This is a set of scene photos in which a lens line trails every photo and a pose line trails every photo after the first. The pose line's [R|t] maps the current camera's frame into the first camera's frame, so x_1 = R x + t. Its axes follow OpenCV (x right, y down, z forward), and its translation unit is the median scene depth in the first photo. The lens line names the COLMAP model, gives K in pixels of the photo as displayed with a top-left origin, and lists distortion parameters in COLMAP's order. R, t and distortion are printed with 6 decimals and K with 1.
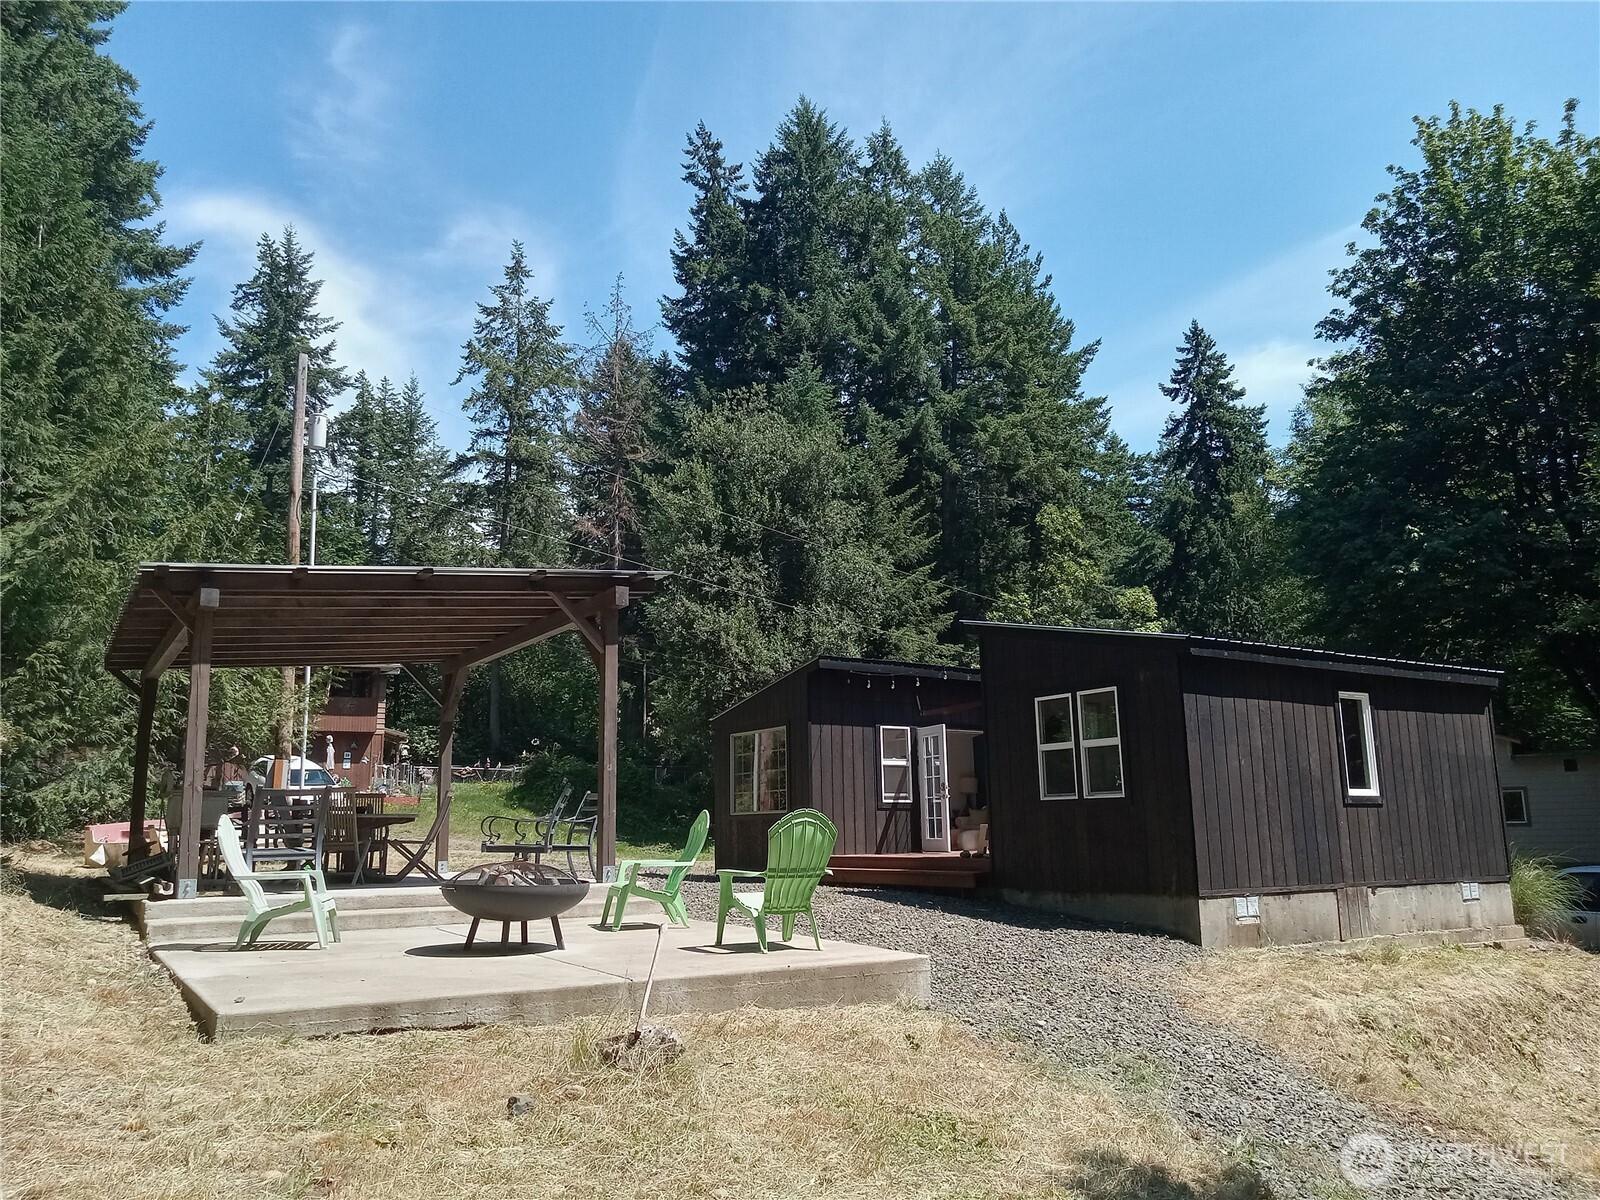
lens RADIAL K [[1172.5, 0, 796.5], [0, 1172.5, 599.0], [0, 0, 1]] dist [-0.000957, -0.020668]
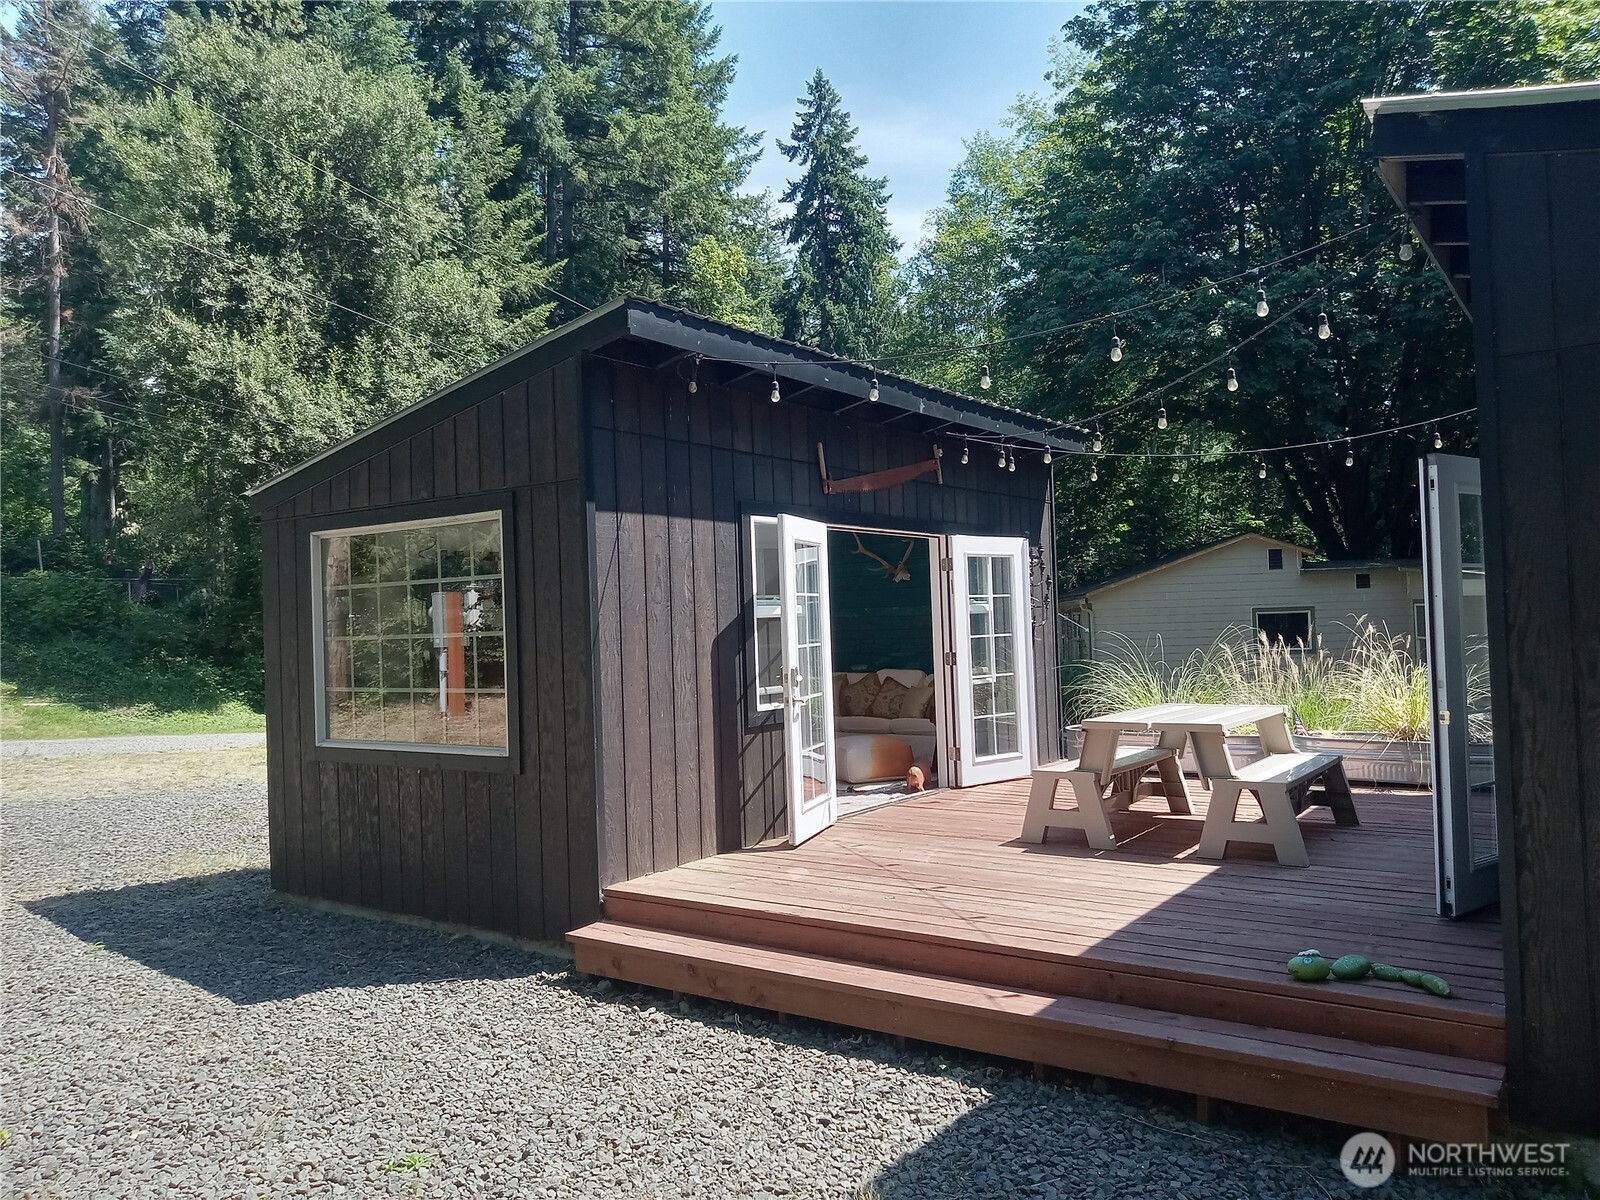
lens RADIAL K [[1172.5, 0, 806.3], [0, 1172.5, 595.5], [0, 0, 1]] dist [-0.000957, -0.020668]
pose [[0.921626, -0.011051, 0.387922, -0.023592], [-0.052989, 0.986649, 0.154001, 0.029535], [-0.384445, -0.162487, 0.908735, 0.254319]]
